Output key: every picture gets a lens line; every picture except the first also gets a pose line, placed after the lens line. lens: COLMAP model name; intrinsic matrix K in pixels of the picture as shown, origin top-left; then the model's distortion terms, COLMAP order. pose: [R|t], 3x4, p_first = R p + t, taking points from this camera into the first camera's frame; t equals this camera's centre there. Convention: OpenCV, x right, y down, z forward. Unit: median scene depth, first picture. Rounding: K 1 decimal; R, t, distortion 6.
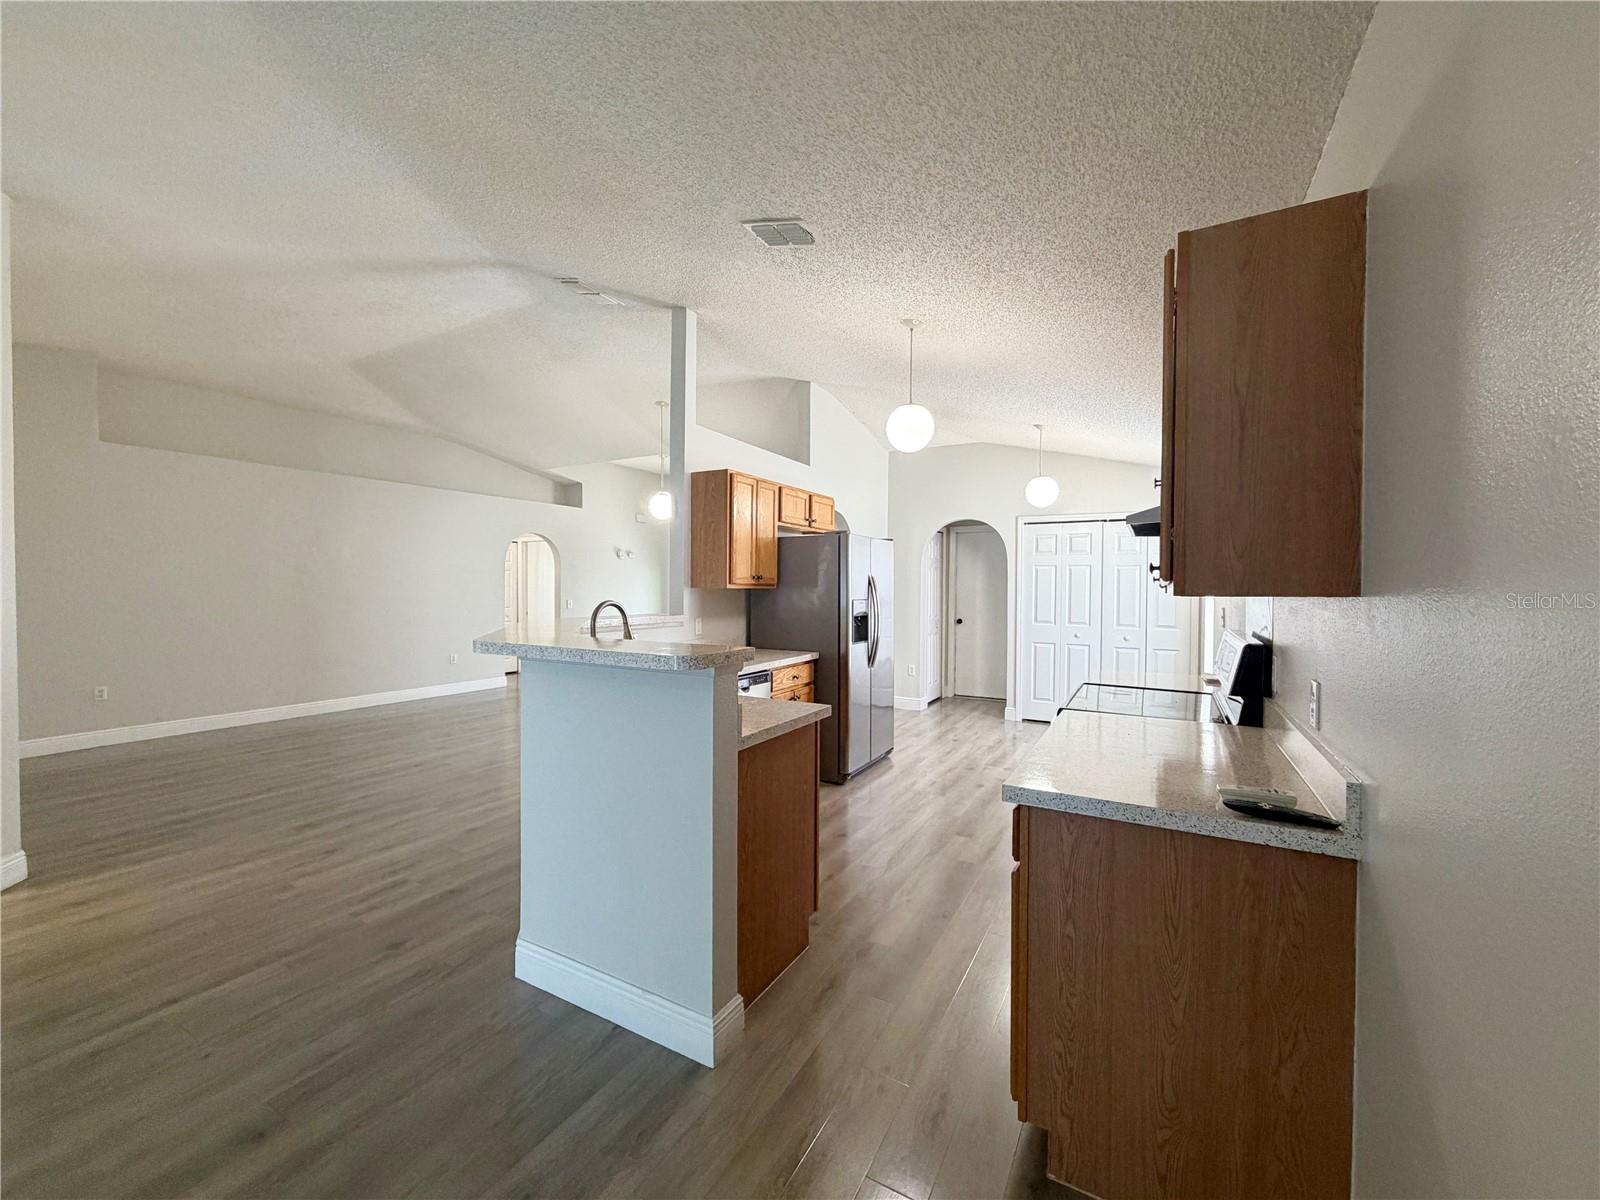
lens RADIAL K [[637.8, 0, 794.2], [0, 637.8, 599.1], [0, 0, 1]] dist [-0.000753, 0.000403]
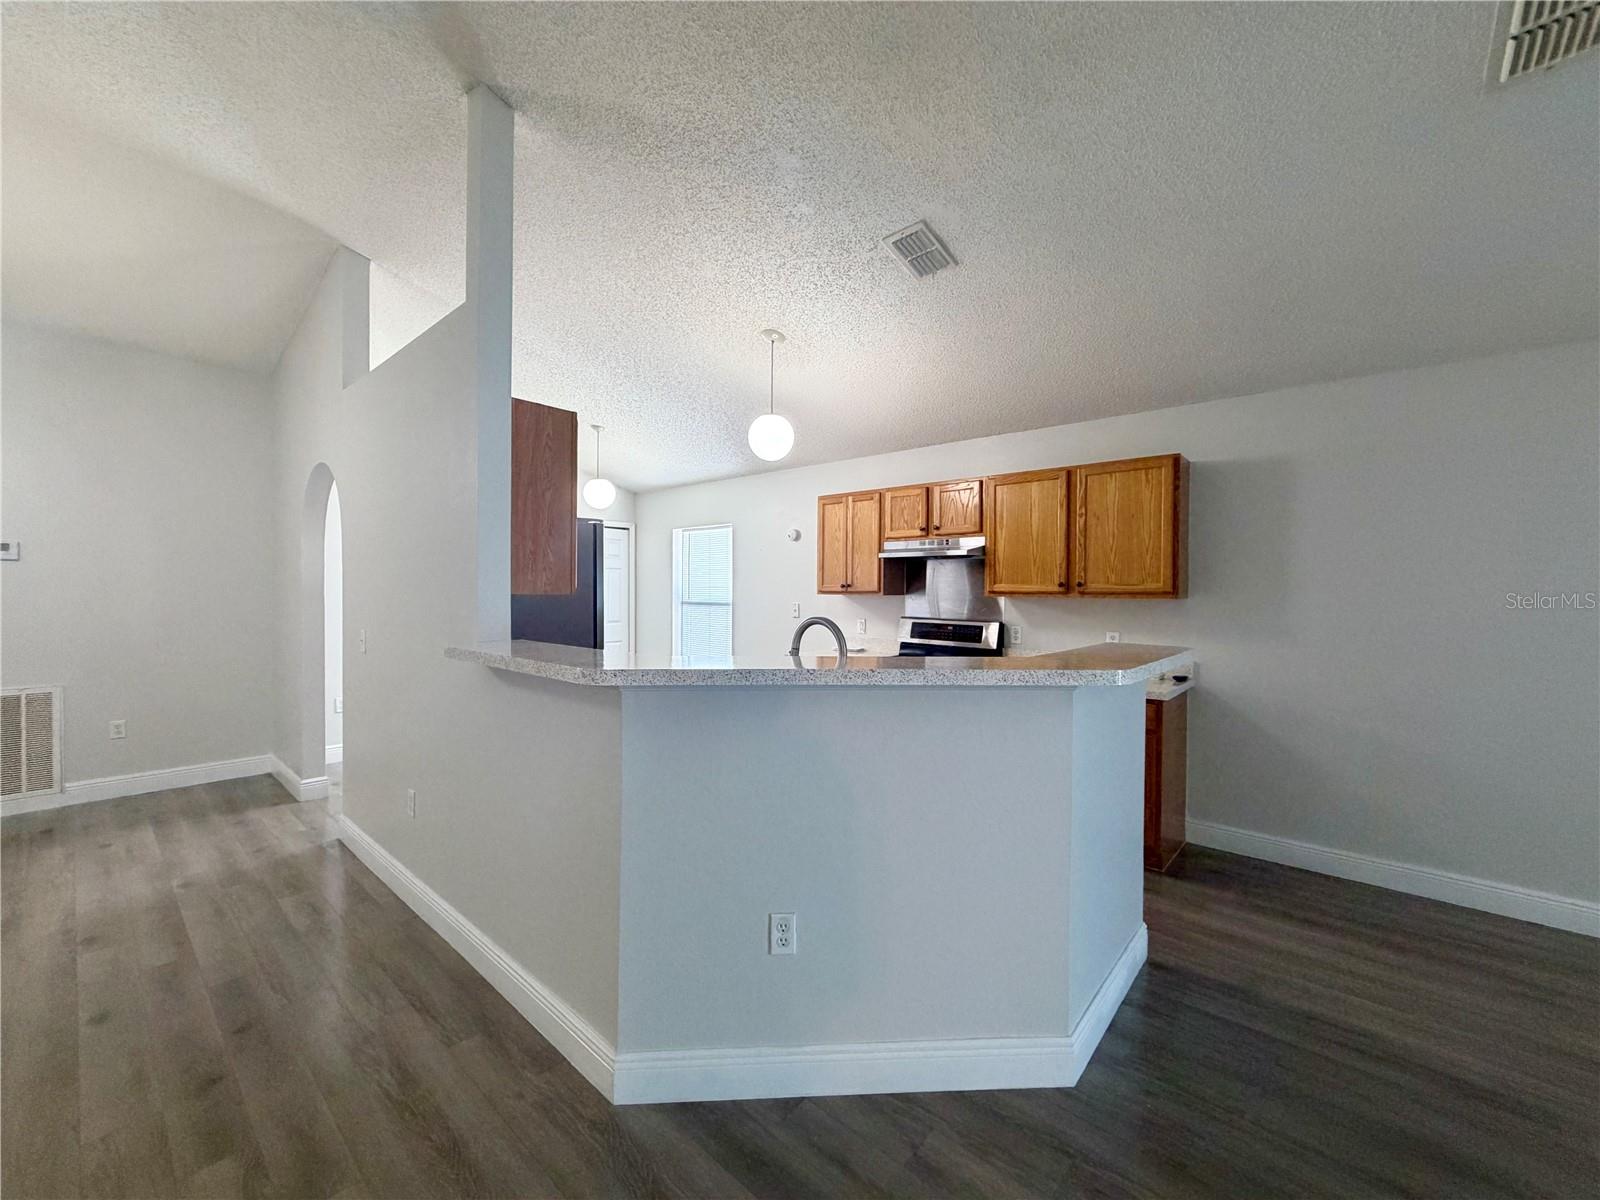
lens RADIAL K [[637.8, 0, 794.2], [0, 637.8, 599.1], [0, 0, 1]] dist [-0.000753, 0.000403]
pose [[0.203228, -0.018425, 0.978958, -0.687995], [0.010550, 0.999806, 0.016627, -0.019547], [-0.979075, 0.006949, 0.203383, 0.630847]]
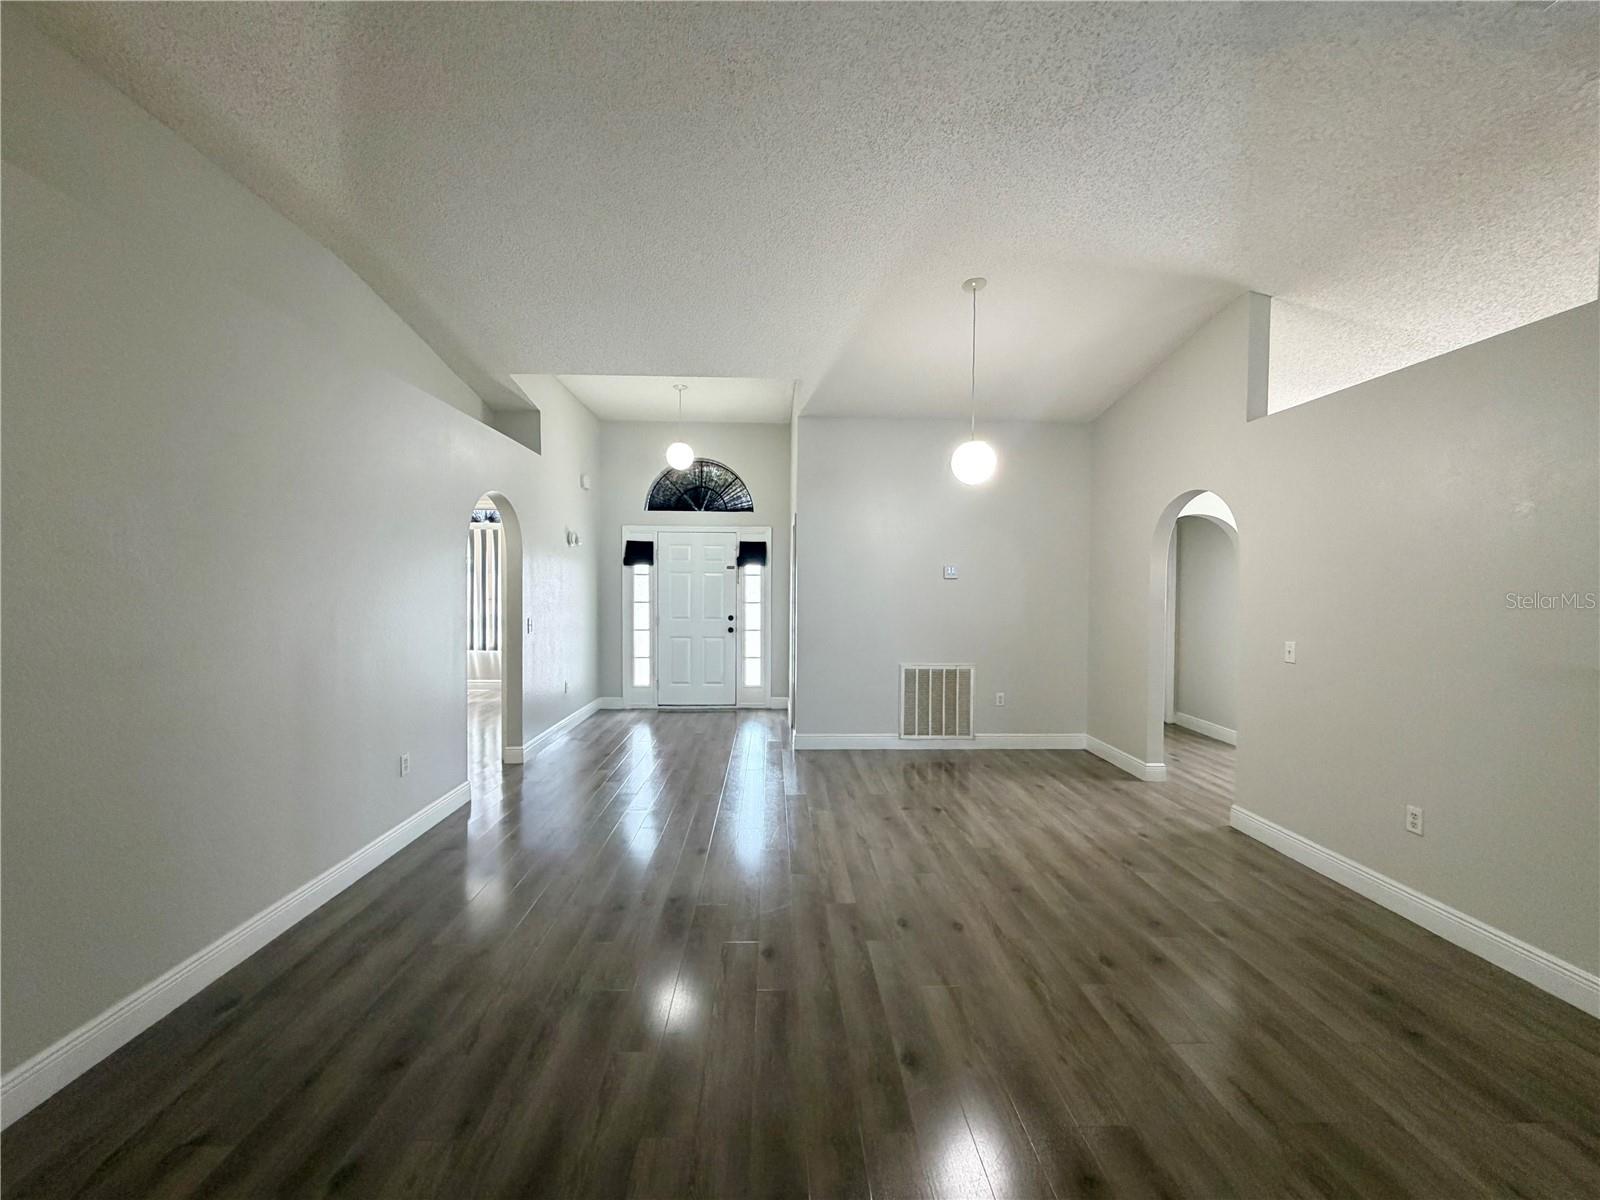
lens RADIAL K [[637.8, 0, 794.2], [0, 637.8, 599.1], [0, 0, 1]] dist [-0.000753, 0.000403]
pose [[0.851699, -0.010875, 0.523918, -1.024366], [0.007790, 0.999937, 0.008091, -0.042138], [-0.523973, -0.002810, 0.851730, 0.930808]]
